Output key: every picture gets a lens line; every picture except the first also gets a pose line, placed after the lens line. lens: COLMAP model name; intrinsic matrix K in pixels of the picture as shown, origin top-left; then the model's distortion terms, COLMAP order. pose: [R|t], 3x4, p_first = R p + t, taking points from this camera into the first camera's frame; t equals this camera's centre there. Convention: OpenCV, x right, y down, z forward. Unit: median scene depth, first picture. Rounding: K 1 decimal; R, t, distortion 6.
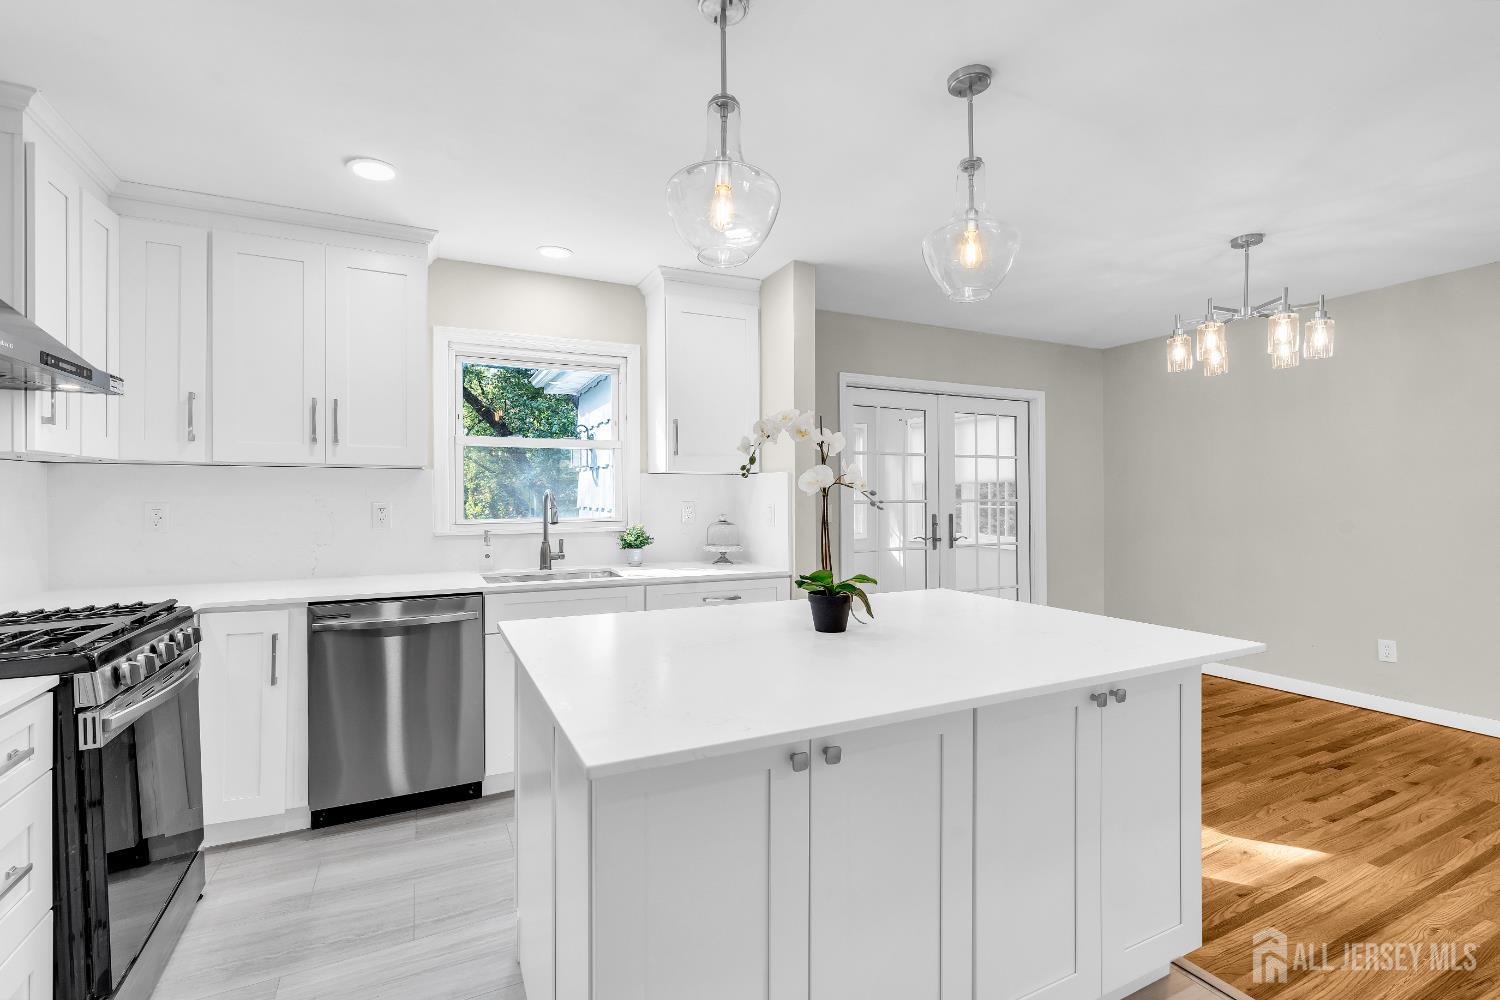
lens RADIAL K [[673.7, 0, 753.0], [0, 673.7, 495.0], [0, 0, 1]] dist [-0.011846, 0.004532]
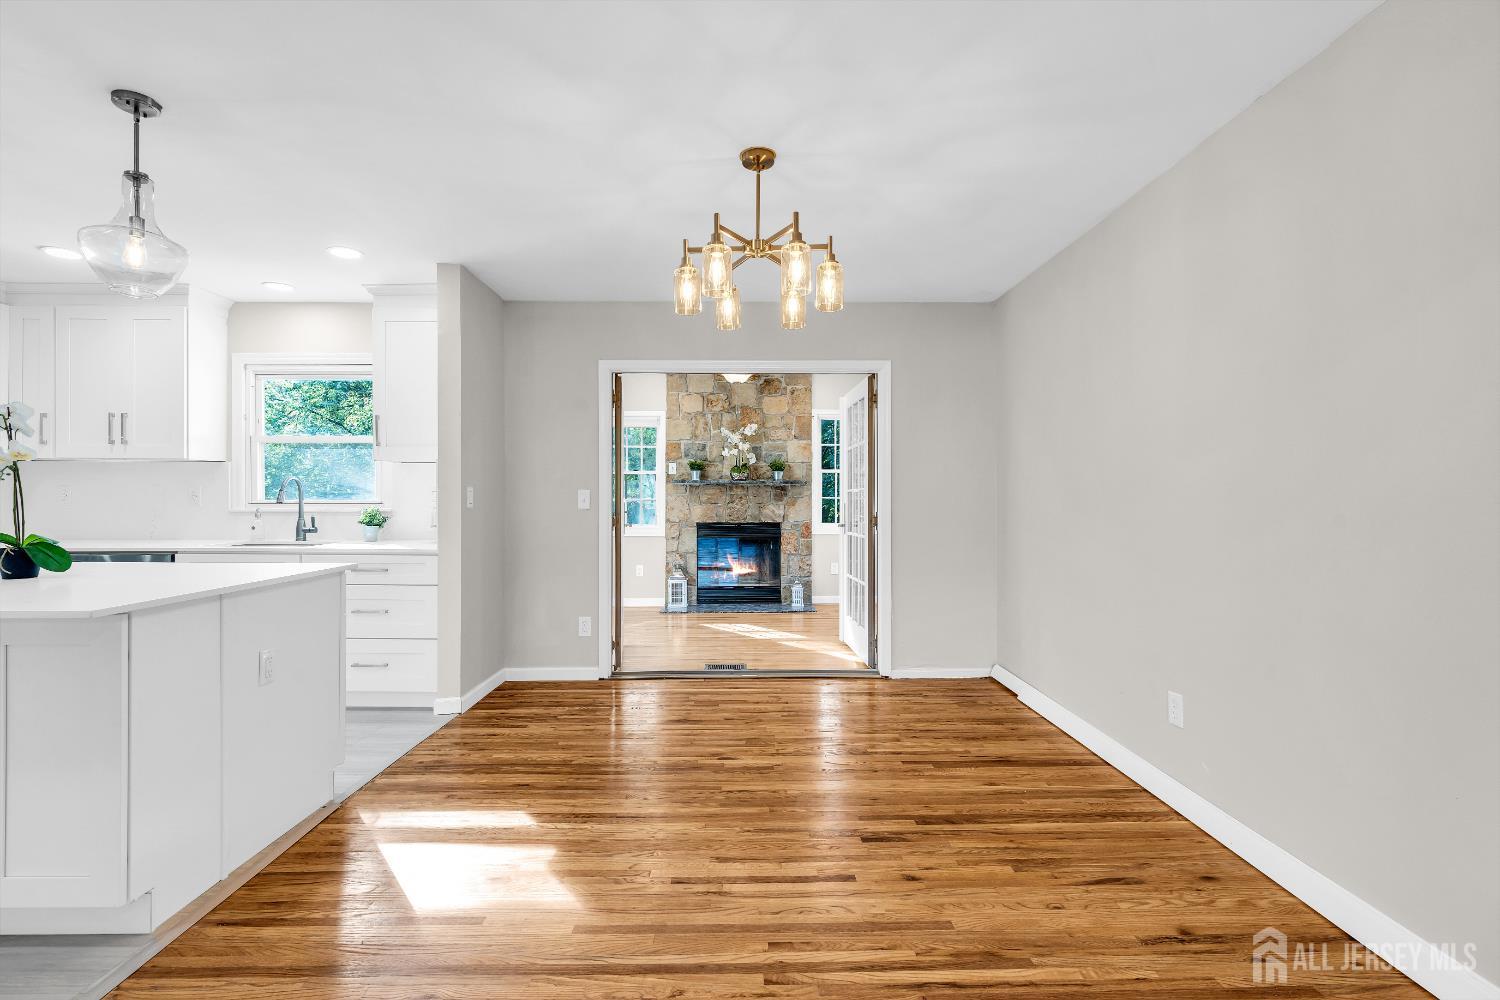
lens RADIAL K [[668.8, 0, 748.6], [0, 668.8, 493.7], [0, 0, 1]] dist [-0.012407, 0.004477]
pose [[0.902073, 0.002199, -0.431578, 1.073657], [-0.002715, 0.999996, -0.000579, 0.023683], [0.431575, 0.001694, 0.902076, 0.273052]]
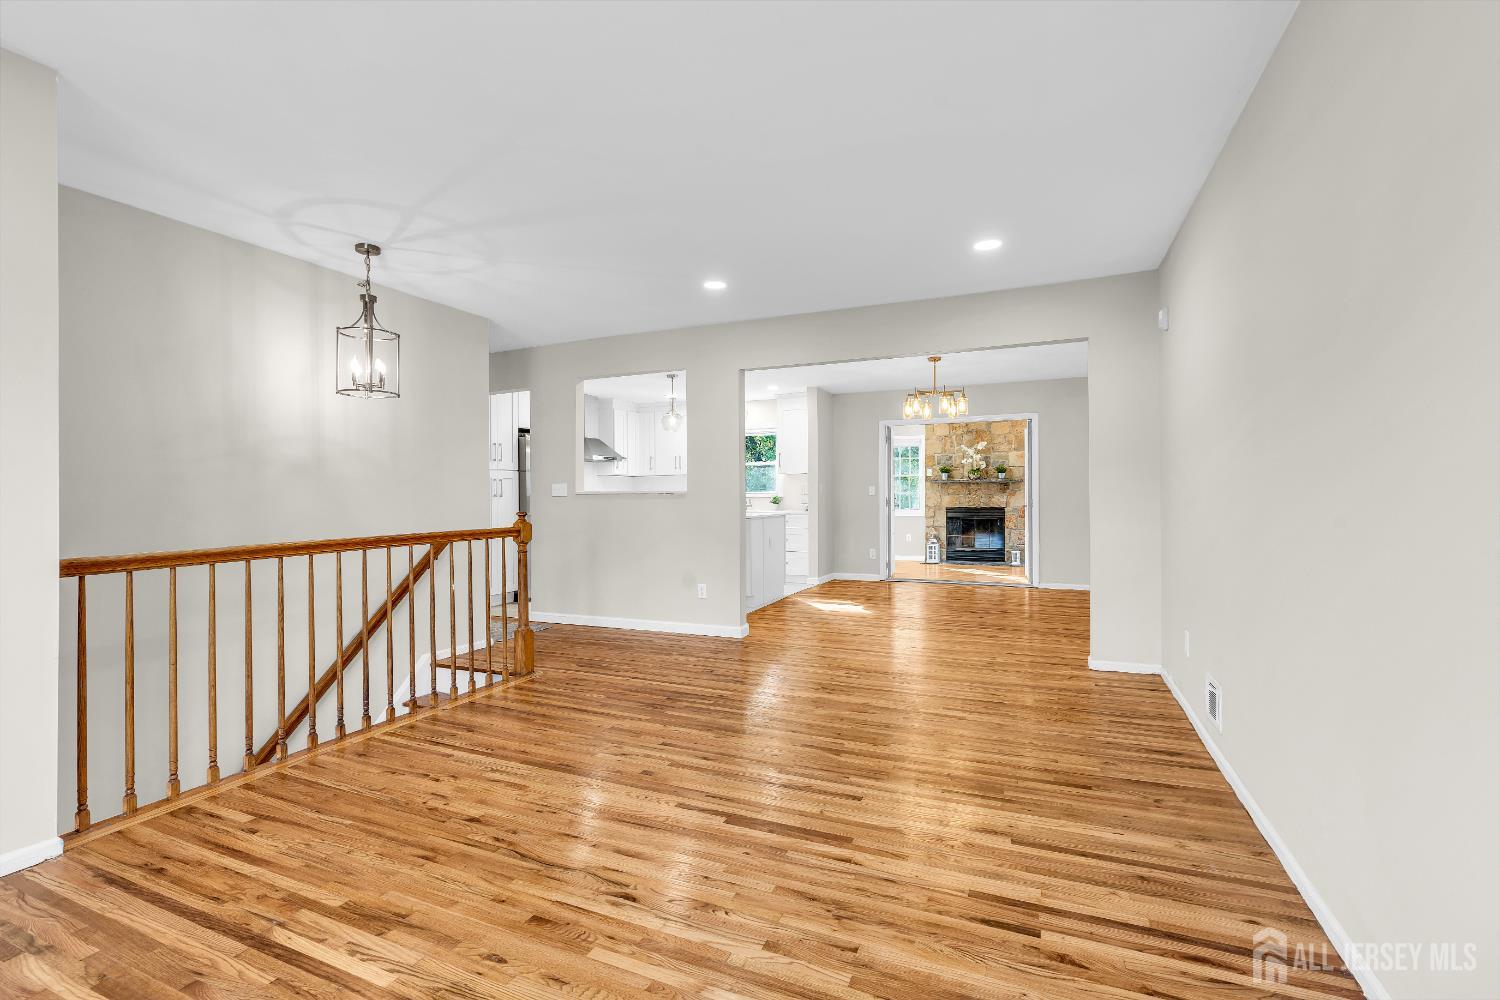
lens RADIAL K [[668.8, 0, 748.6], [0, 668.8, 493.7], [0, 0, 1]] dist [-0.012407, 0.004477]
pose [[0.640233, -0.002151, -0.768177, 1.989452], [0.004260, 0.999991, 0.000750, 0.043923], [0.768169, -0.003753, 0.640237, -0.816631]]
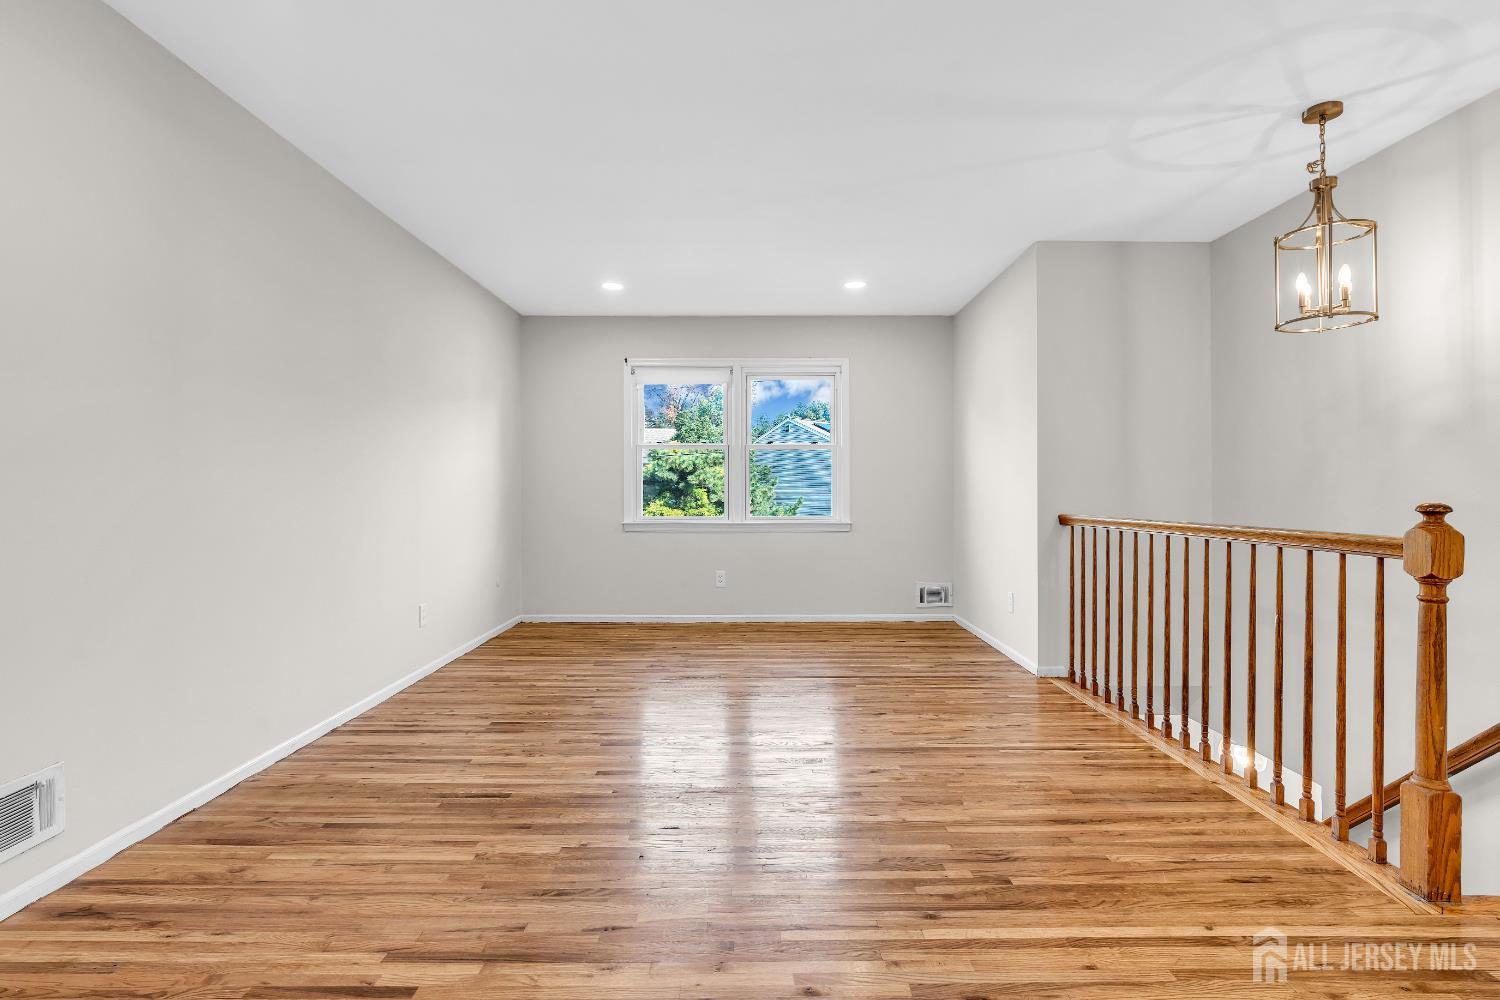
lens RADIAL K [[728.2, 0, 749.7], [0, 728.2, 494.8], [0, 0, 1]] dist [-0.005024, 0.001168]
pose [[-0.894007, 0.000749, 0.448052, 0.897655], [0.003921, 0.999973, 0.006151, 0.064592], [-0.448036, 0.007255, -0.893986, 0.504230]]
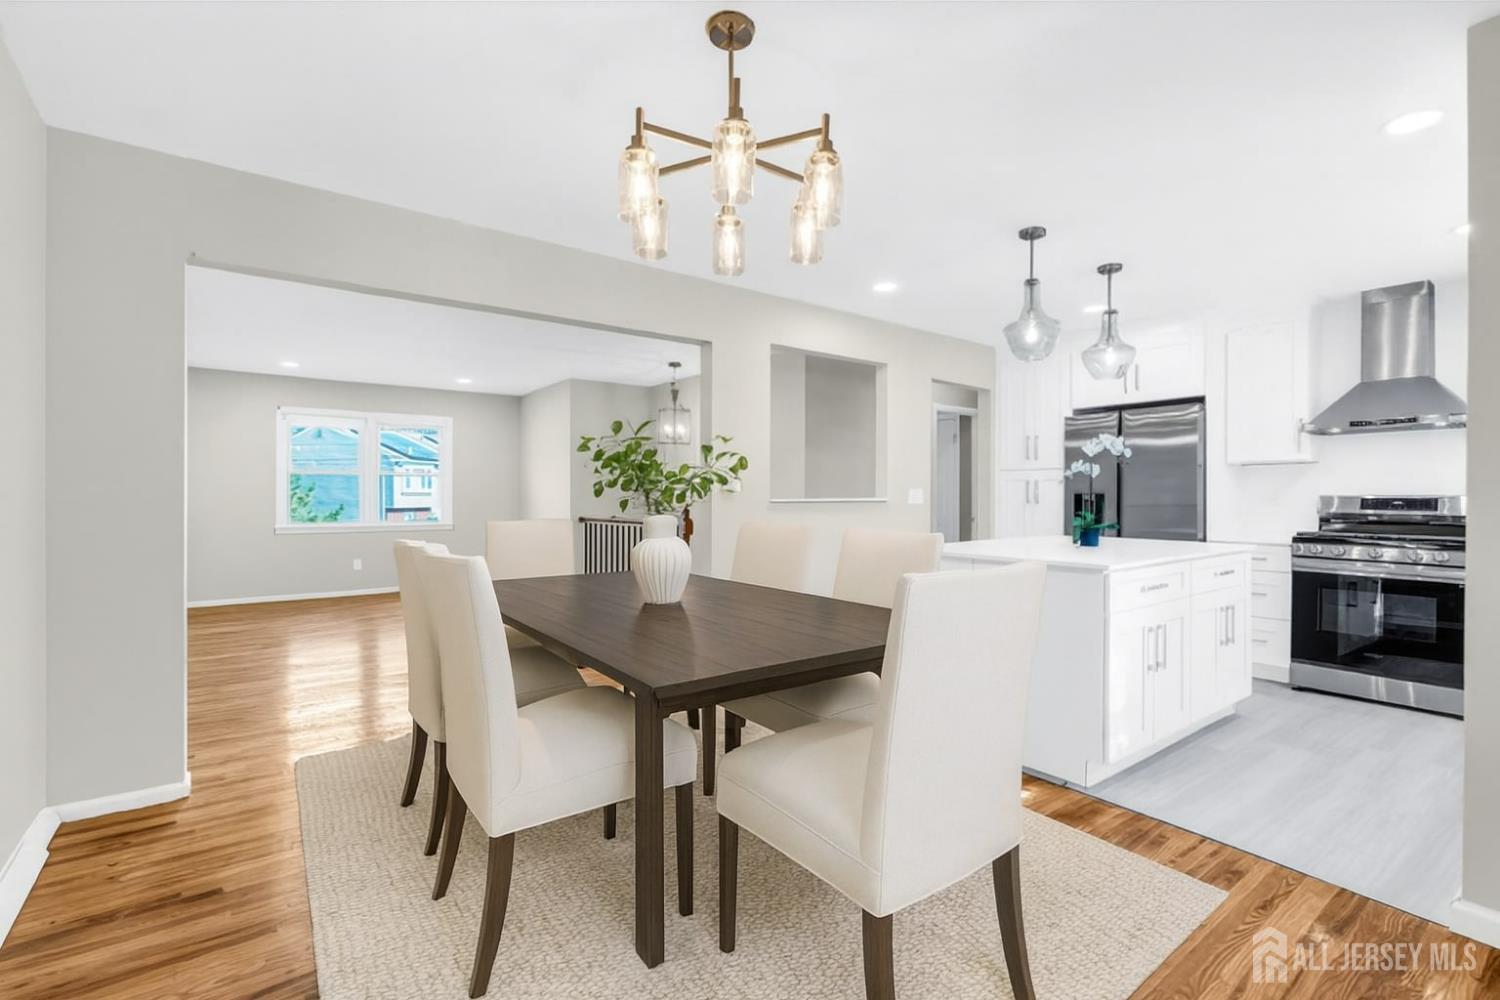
lens RADIAL K [[673.7, 0, 753.0], [0, 673.7, 495.0], [0, 0, 1]] dist [-0.011846, 0.004532]
pose [[-0.982617, -0.000760, -0.185644, 0.826186], [-0.001075, 0.999998, 0.001596, 0.028452], [0.185642, 0.001768, -0.982616, 1.576843]]
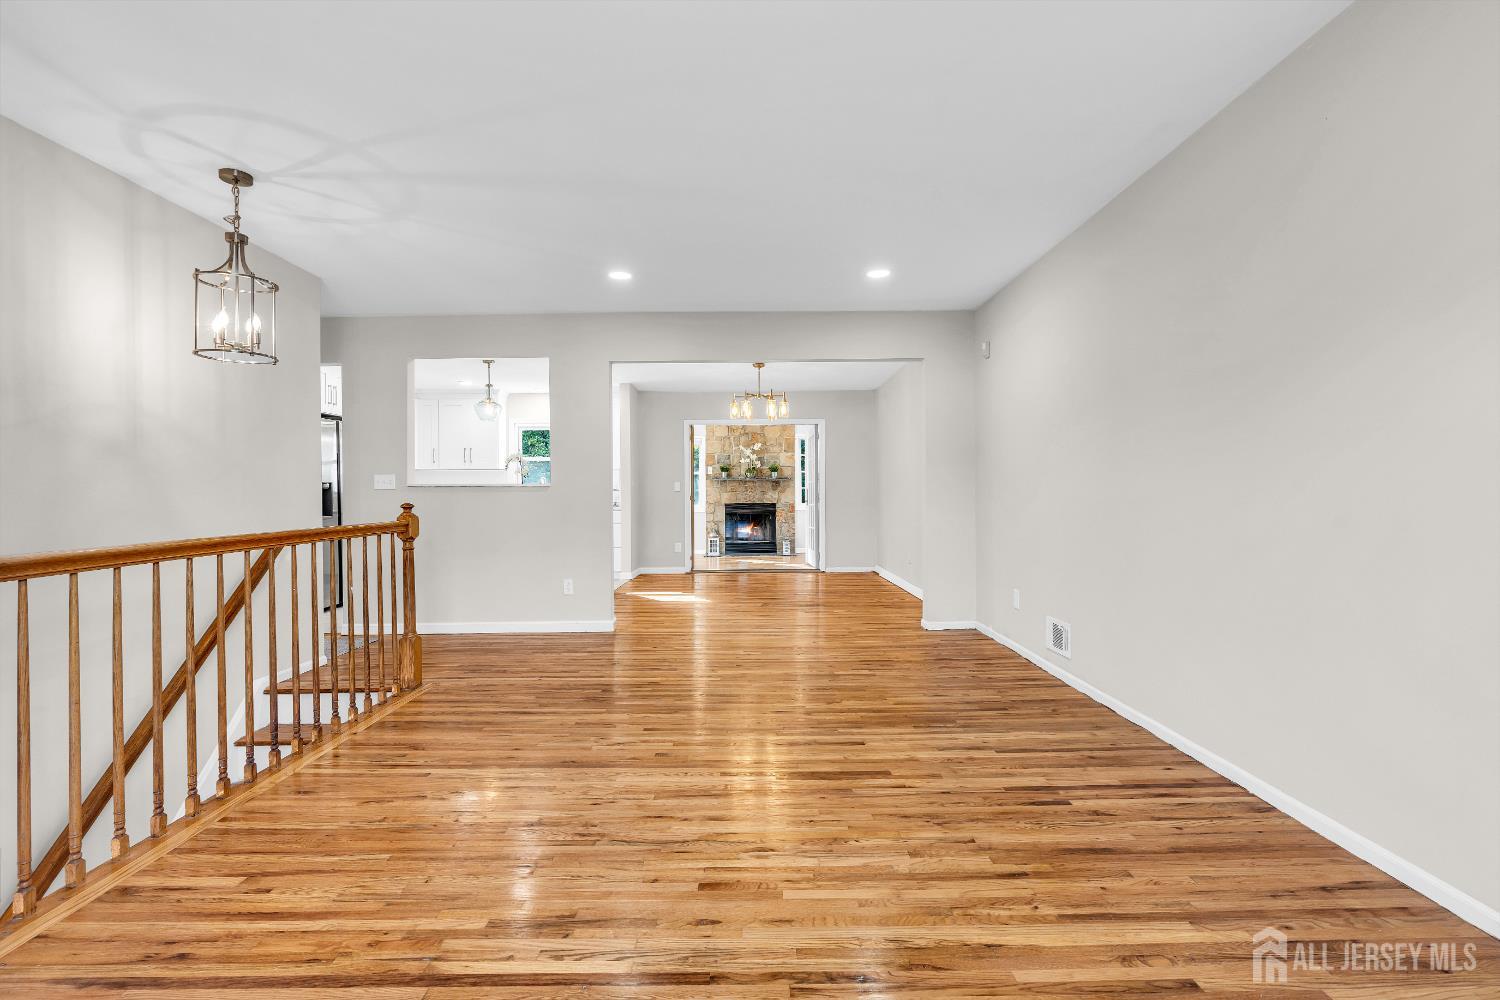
lens RADIAL K [[668.8, 0, 748.6], [0, 668.8, 493.7], [0, 0, 1]] dist [-0.012407, 0.004477]
pose [[0.897304, -0.002673, -0.441405, 1.729136], [0.003973, 0.999990, 0.002019, 0.061416], [0.441395, -0.003566, 0.897306, -1.103042]]
